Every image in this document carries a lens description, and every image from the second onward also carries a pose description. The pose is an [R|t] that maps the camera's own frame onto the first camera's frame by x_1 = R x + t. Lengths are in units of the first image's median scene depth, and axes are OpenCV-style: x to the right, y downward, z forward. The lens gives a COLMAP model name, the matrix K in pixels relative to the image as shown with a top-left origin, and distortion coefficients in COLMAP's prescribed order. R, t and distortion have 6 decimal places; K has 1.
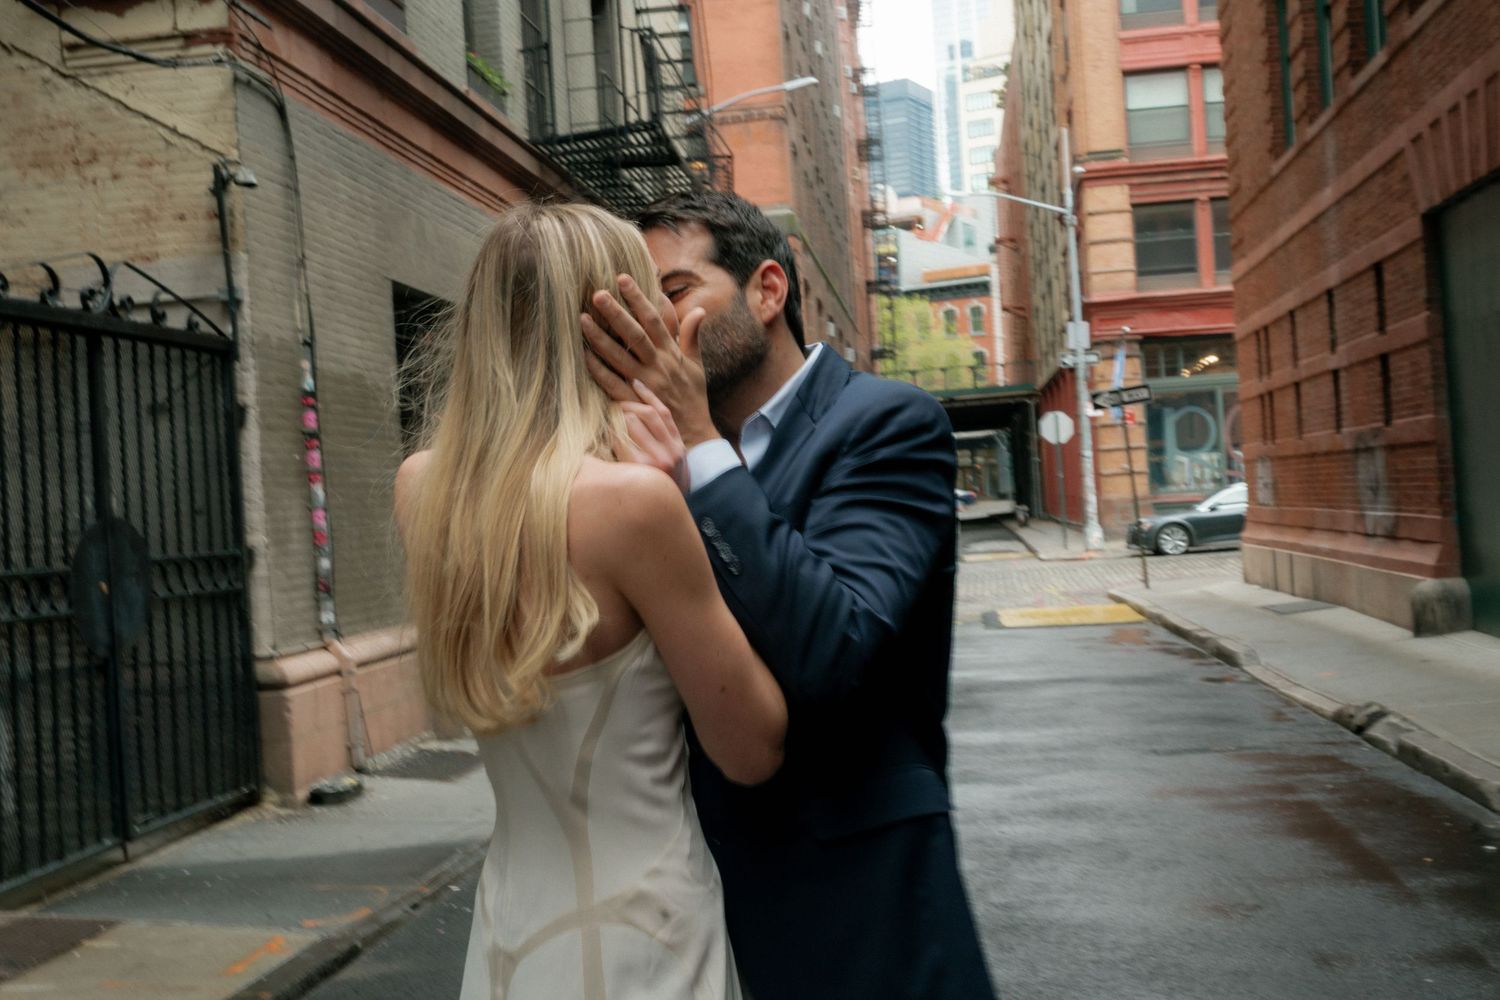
lens RADIAL K [[1569.5, 0, 763.6], [0, 1569.5, 503.0], [0, 0, 1]] dist [0.013919, 0.001743]
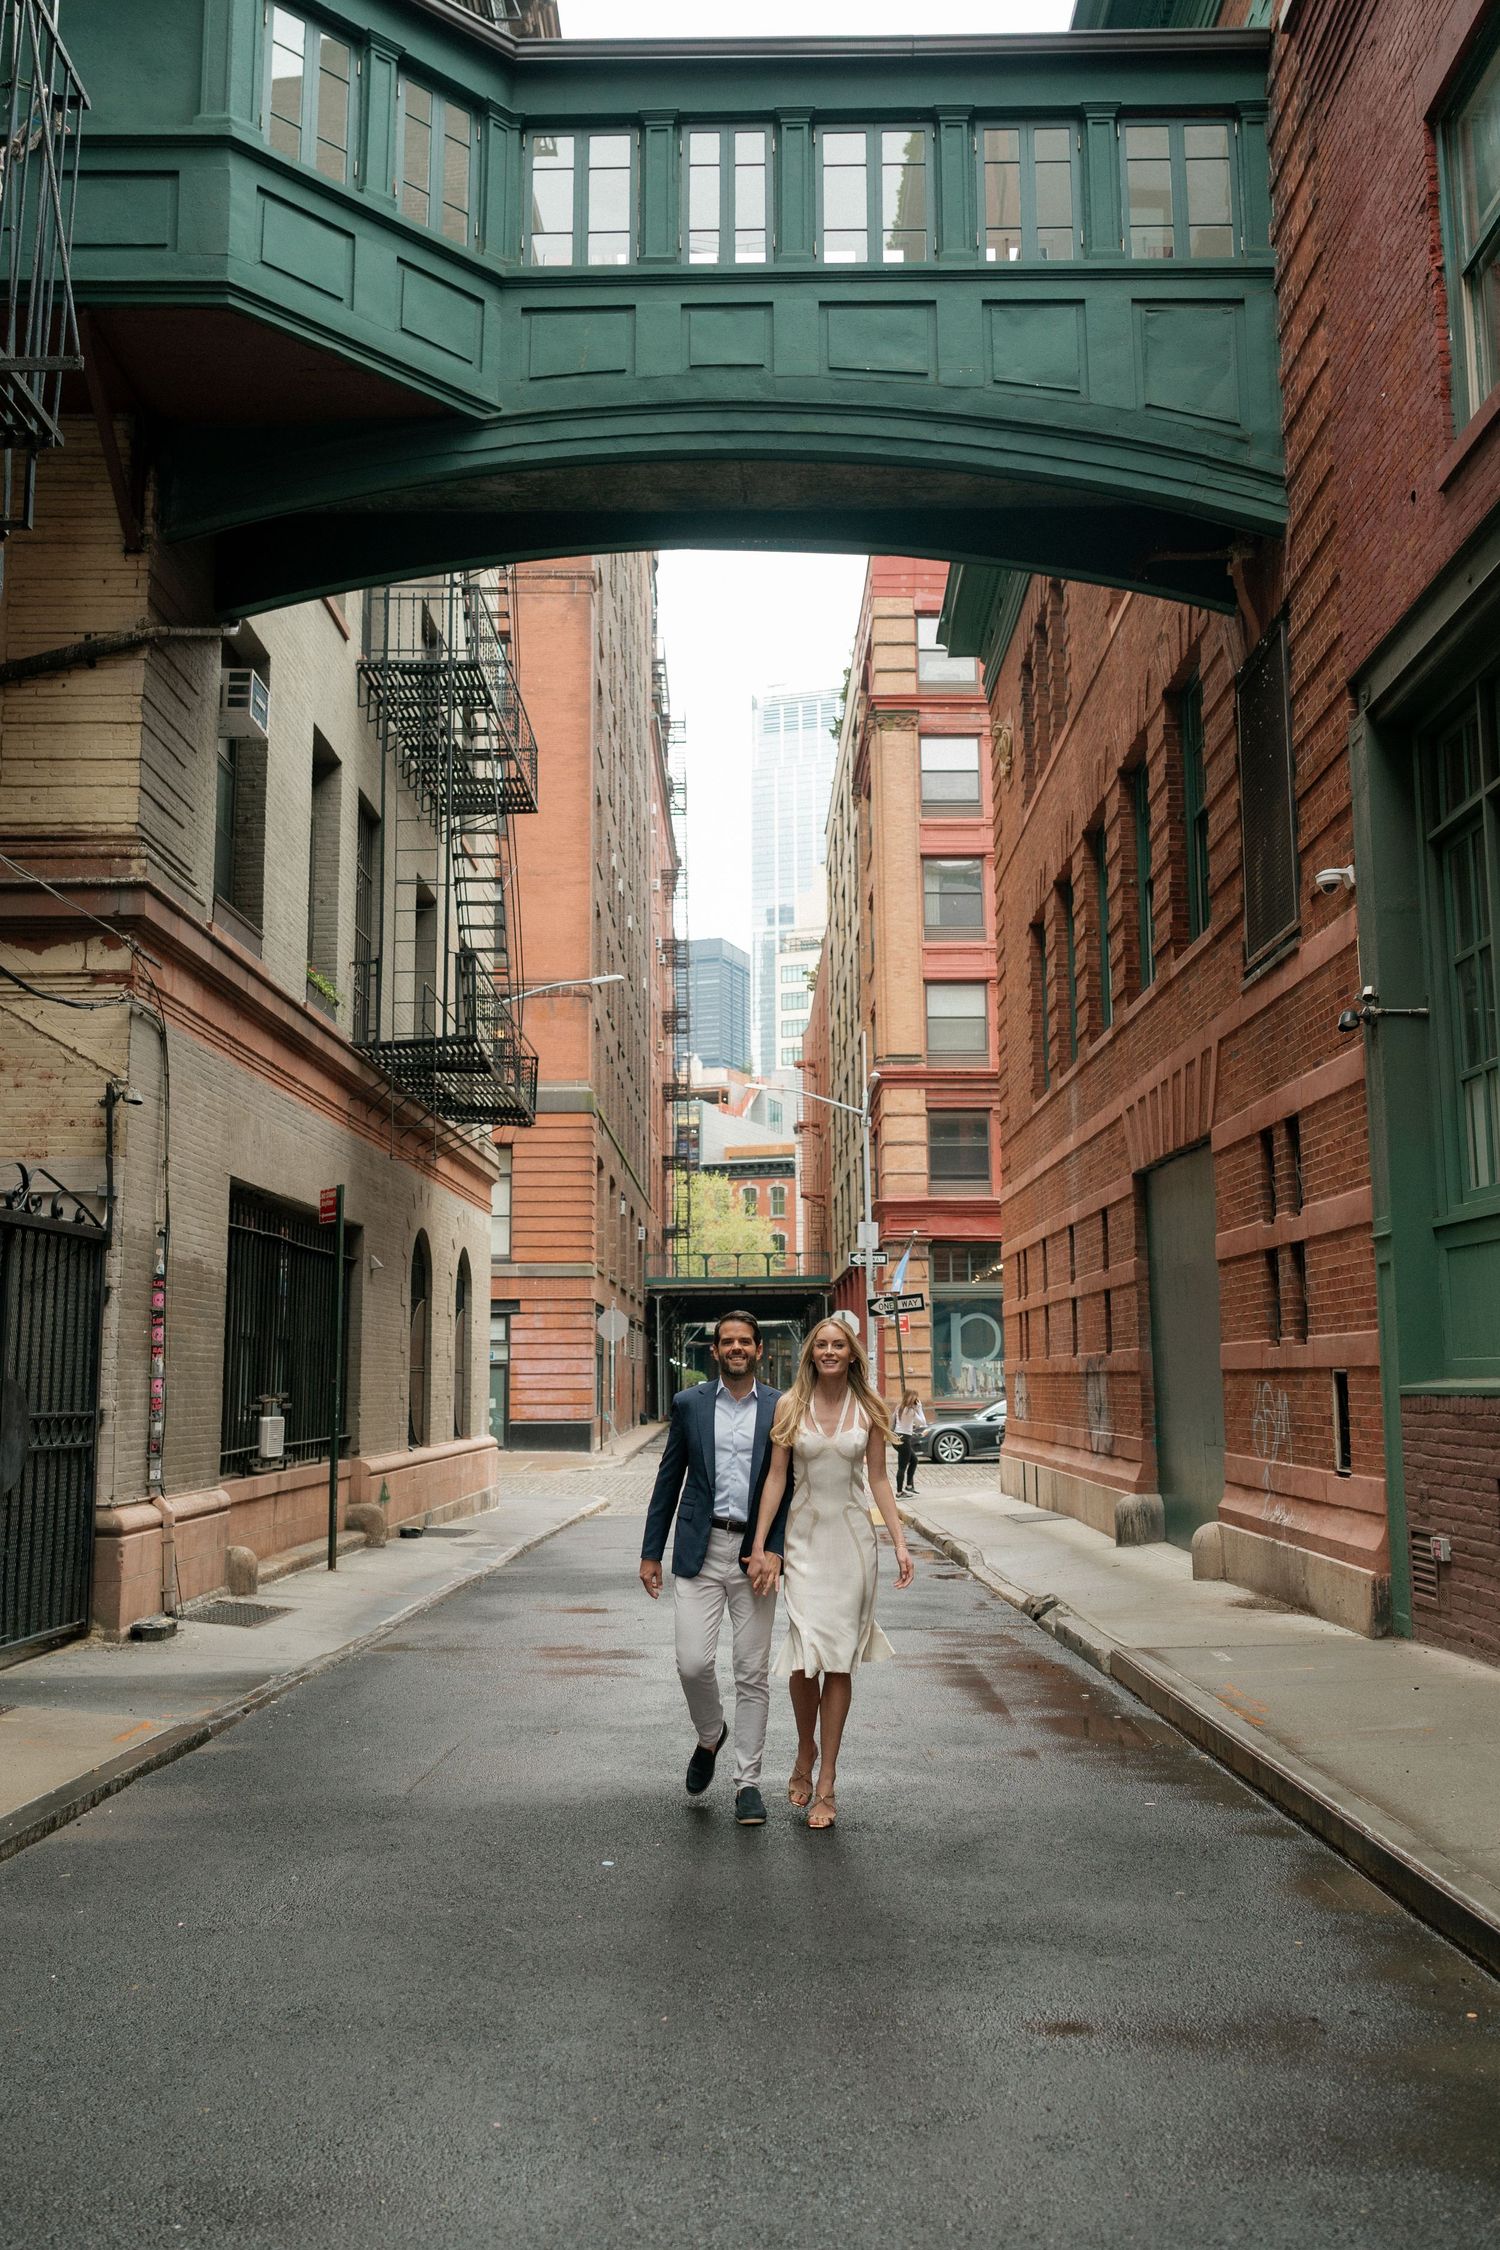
lens RADIAL K [[1798.8, 0, 750.0], [0, 1798.8, 1125.0], [0, 0, 1]] dist [0.000622, -0.005658]
pose [[0.991368, 0.073877, 0.108309, -0.006820], [-0.057596, 0.987546, -0.146409, -0.007282], [-0.117777, 0.138907, 0.983277, -0.234747]]
